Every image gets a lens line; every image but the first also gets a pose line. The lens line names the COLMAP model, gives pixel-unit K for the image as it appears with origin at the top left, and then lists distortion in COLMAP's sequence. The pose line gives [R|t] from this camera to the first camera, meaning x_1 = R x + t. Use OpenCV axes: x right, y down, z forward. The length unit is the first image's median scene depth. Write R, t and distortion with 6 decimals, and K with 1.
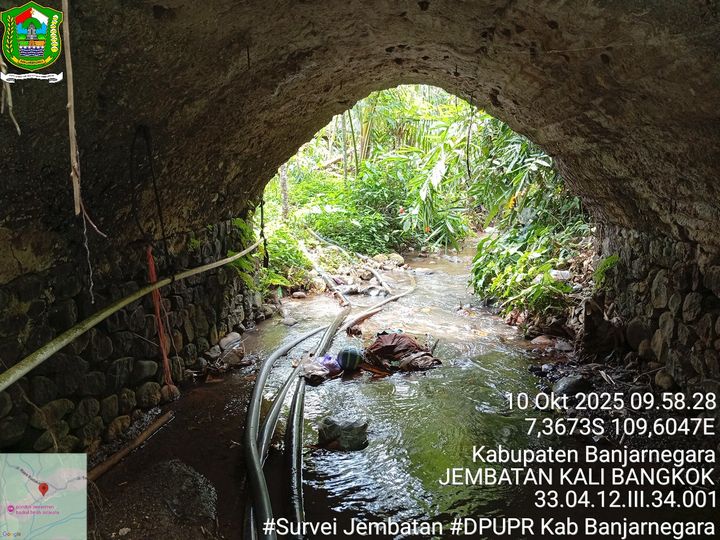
lens RADIAL K [[553.2, 0, 365.6], [0, 553.2, 271.7], [0, 0, 1]] dist [0.074051, -0.148618]
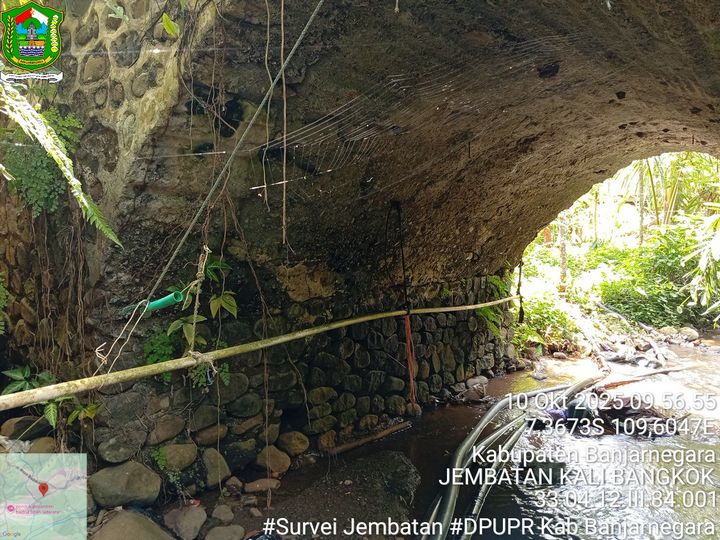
lens RADIAL K [[553.2, 0, 362.7], [0, 553.2, 269.4], [0, 0, 1]] dist [0.074051, -0.148618]
pose [[0.854030, 0.042309, -0.518501, 0.154572], [-0.105018, 0.990189, -0.092178, 0.028993], [0.509514, 0.133174, 0.850094, -0.129450]]
